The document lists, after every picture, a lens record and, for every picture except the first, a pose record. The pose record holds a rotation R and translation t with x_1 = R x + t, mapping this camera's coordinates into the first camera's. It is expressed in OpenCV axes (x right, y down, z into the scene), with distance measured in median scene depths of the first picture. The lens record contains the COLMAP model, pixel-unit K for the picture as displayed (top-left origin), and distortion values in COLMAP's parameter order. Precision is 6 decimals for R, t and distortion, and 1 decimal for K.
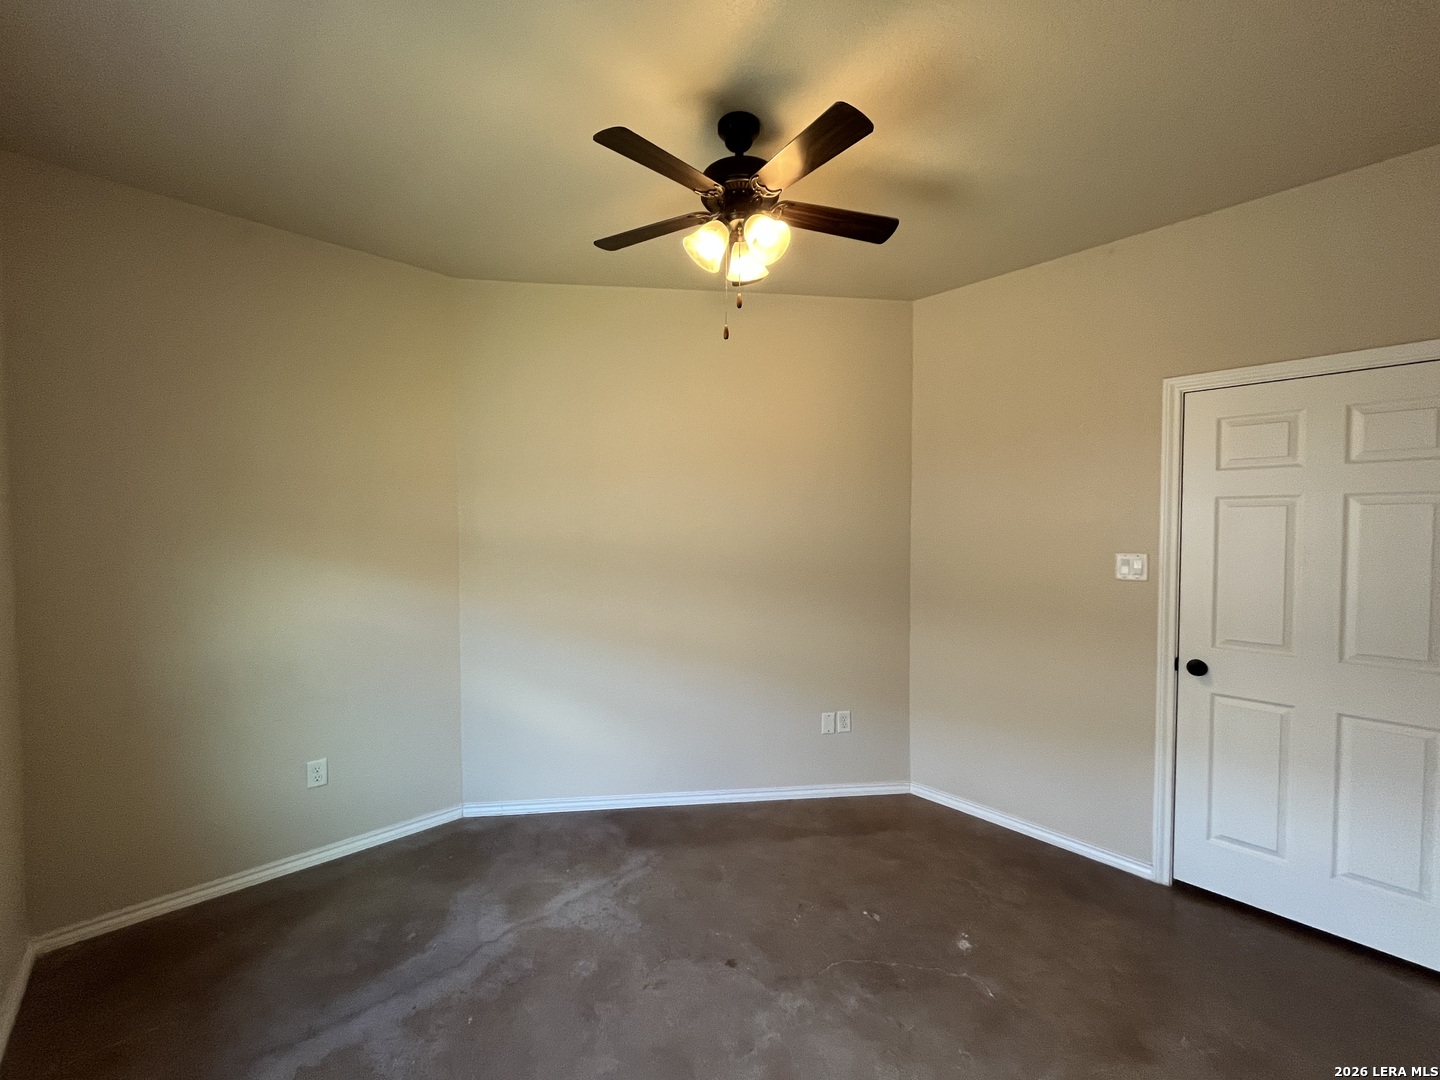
lens RADIAL K [[581.6, 0, 716.6], [0, 581.6, 540.0], [0, 0, 1]] dist [-0.002080, -0.000342]
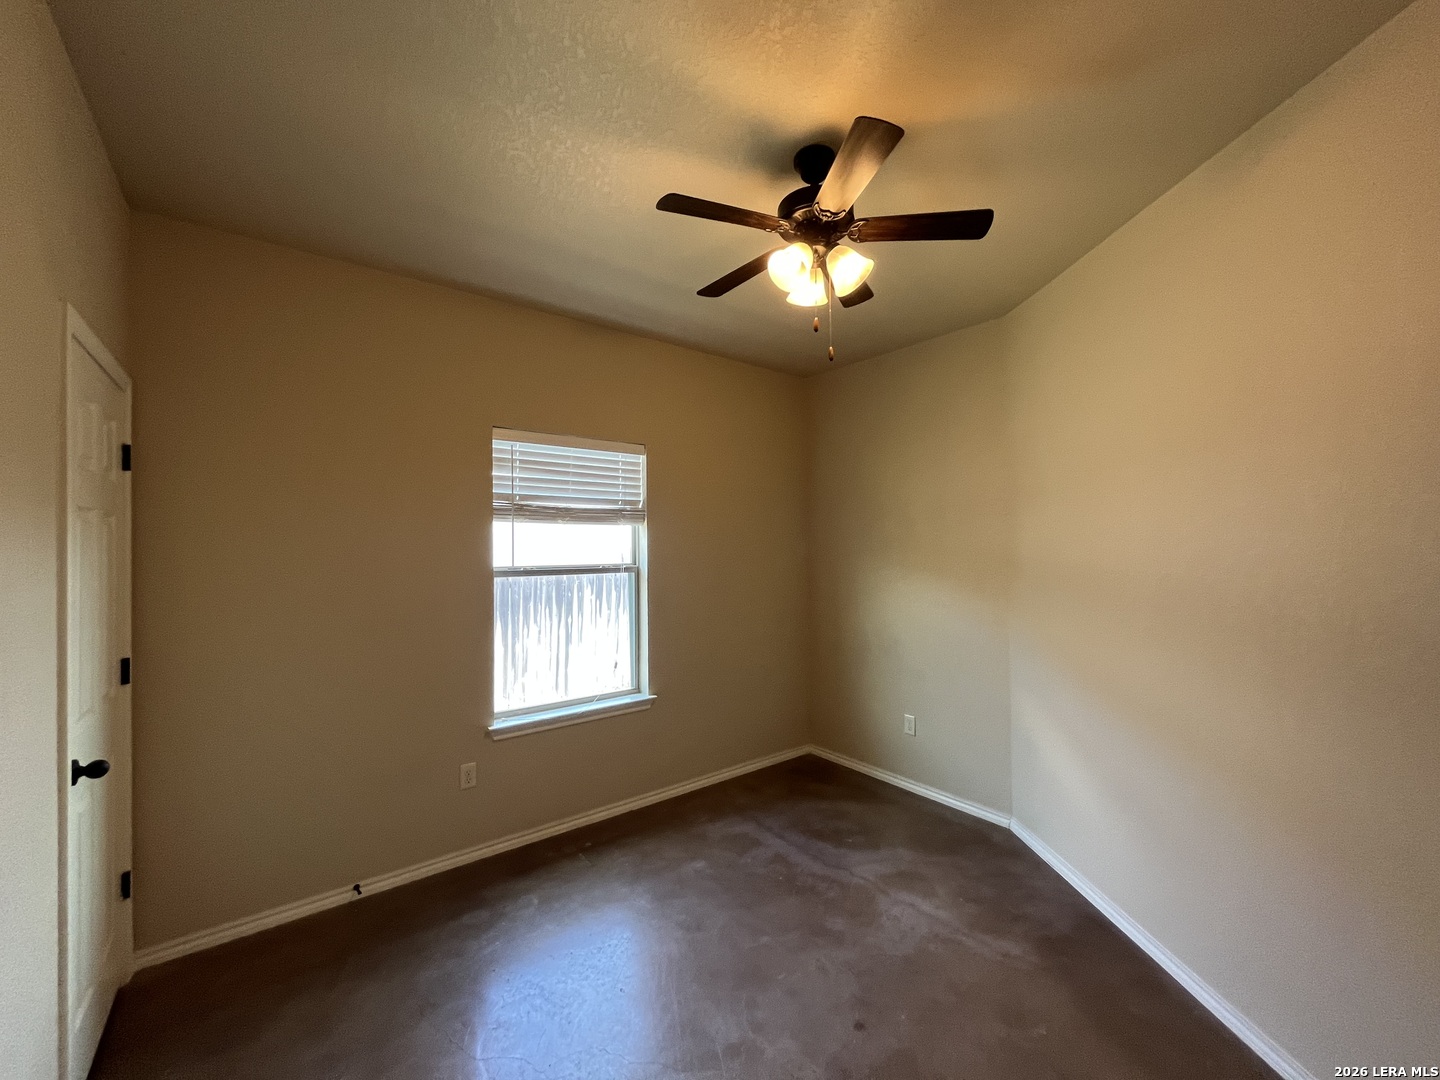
lens RADIAL K [[581.6, 0, 718.4], [0, 581.6, 545.1], [0, 0, 1]] dist [-0.002080, -0.000342]
pose [[-0.094454, -0.007975, -0.995497, 0.877967], [-0.020485, 0.999772, -0.006066, -0.013998], [0.995318, 0.019820, -0.094595, 0.780125]]
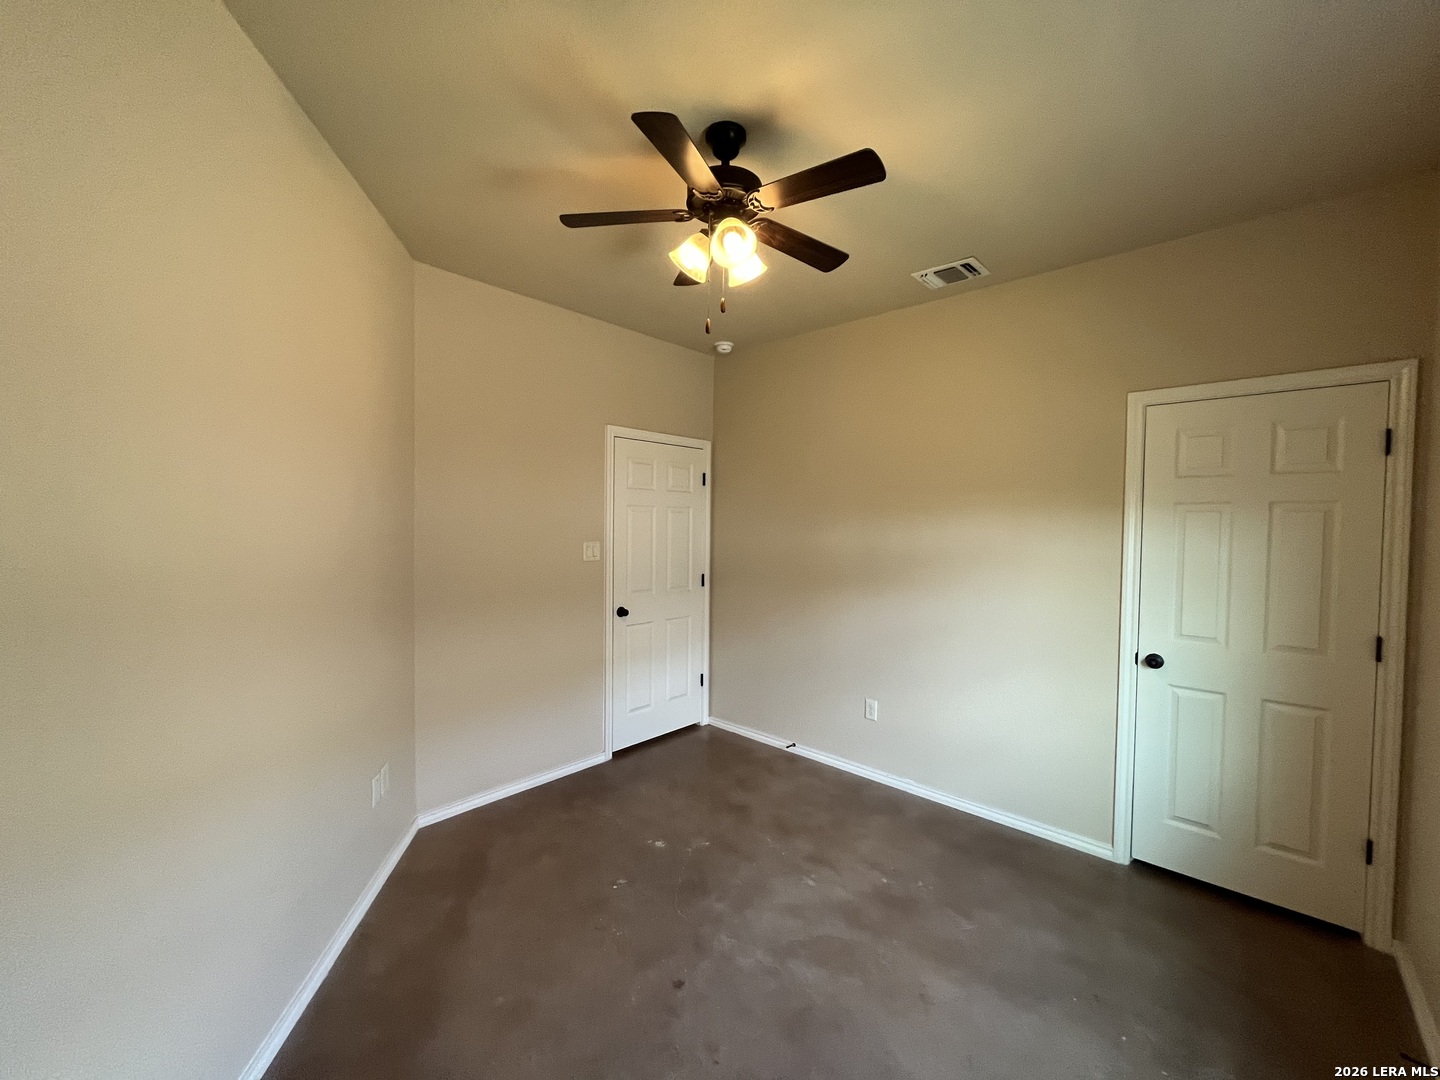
lens RADIAL K [[581.6, 0, 727.5], [0, 581.6, 537.9], [0, 0, 1]] dist [-0.002080, -0.000342]
pose [[-0.086771, -0.027831, 0.995839, -0.831838], [0.011778, 0.999511, 0.028960, -0.026777], [-0.996159, 0.014242, -0.086401, 0.908815]]
